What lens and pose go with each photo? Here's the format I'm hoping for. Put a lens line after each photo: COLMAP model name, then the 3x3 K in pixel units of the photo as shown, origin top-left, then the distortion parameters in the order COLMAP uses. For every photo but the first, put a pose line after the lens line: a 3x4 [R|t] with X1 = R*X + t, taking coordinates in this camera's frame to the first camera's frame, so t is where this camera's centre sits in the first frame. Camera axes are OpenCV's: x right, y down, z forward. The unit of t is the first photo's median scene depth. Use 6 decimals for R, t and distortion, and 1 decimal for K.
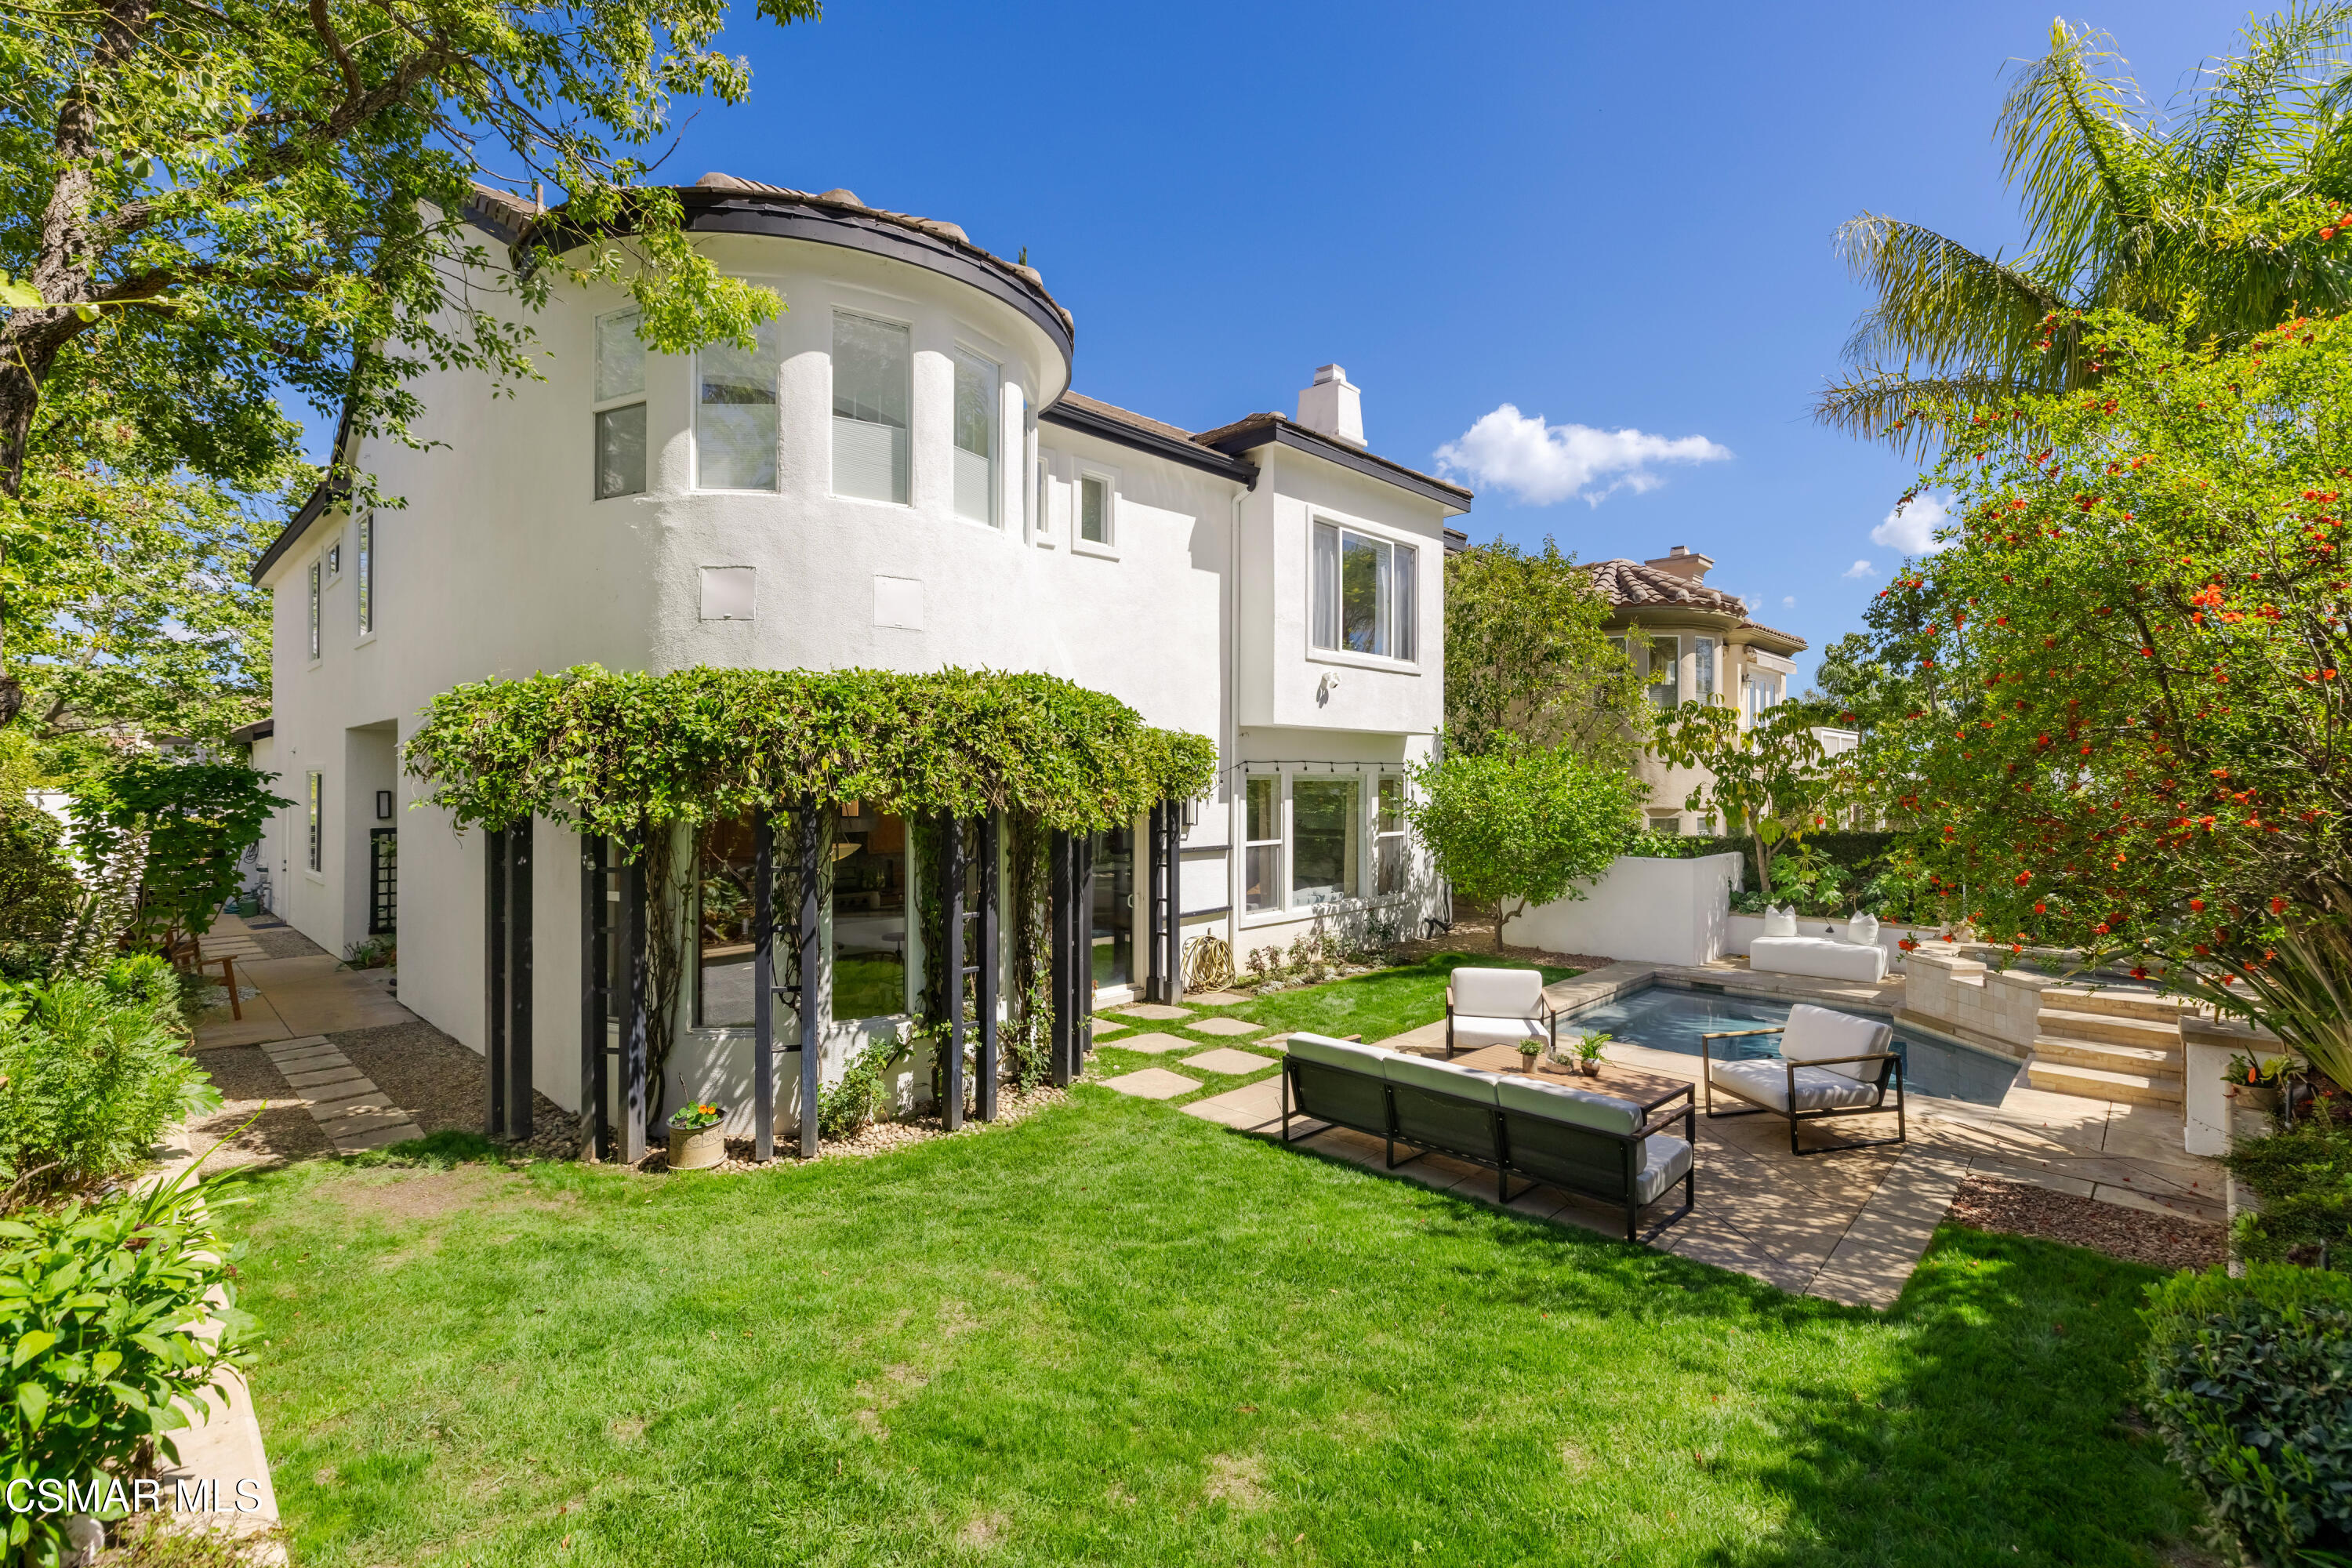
lens RADIAL K [[1061.9, 0, 1203.3], [0, 1061.9, 779.3], [0, 0, 1]] dist [0.012817, -0.000972]
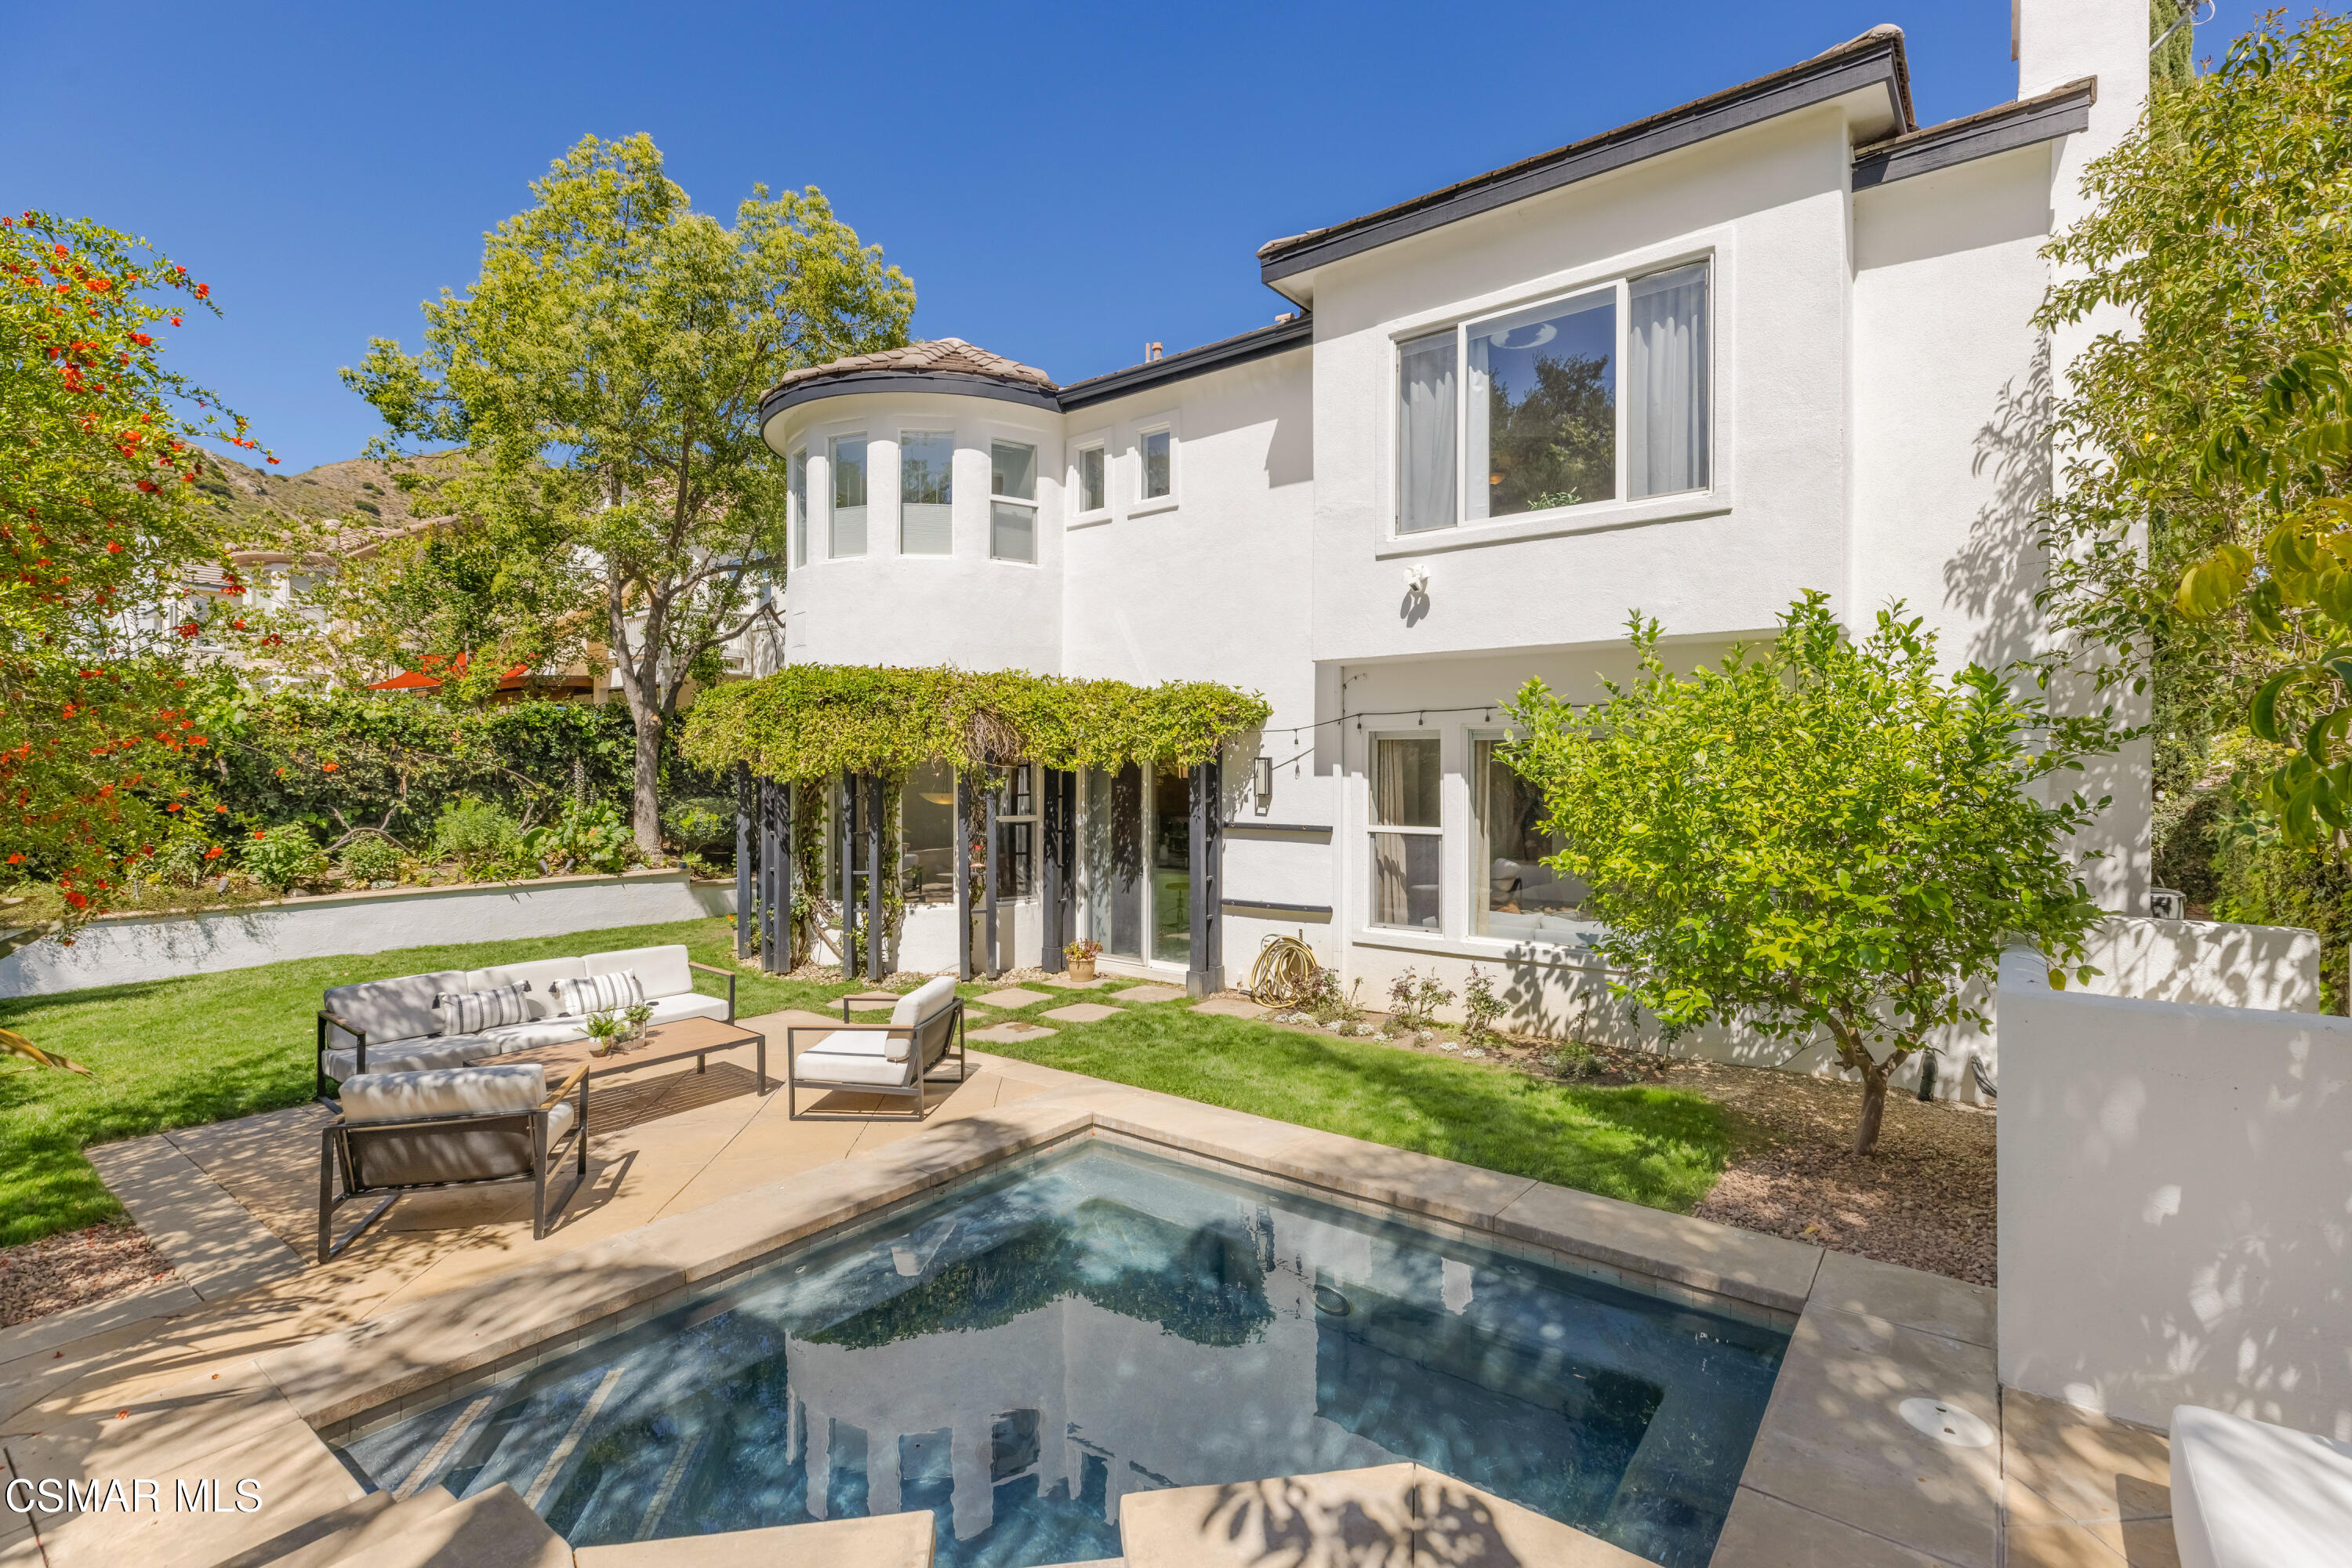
lens RADIAL K [[1061.9, 0, 1203.3], [0, 1061.9, 779.3], [0, 0, 1]] dist [0.012817, -0.000972]
pose [[0.120238, 0.008283, -0.992711, 0.777999], [0.008155, 0.999923, 0.009331, 0.020408], [0.992712, -0.009217, 0.120161, 0.834473]]
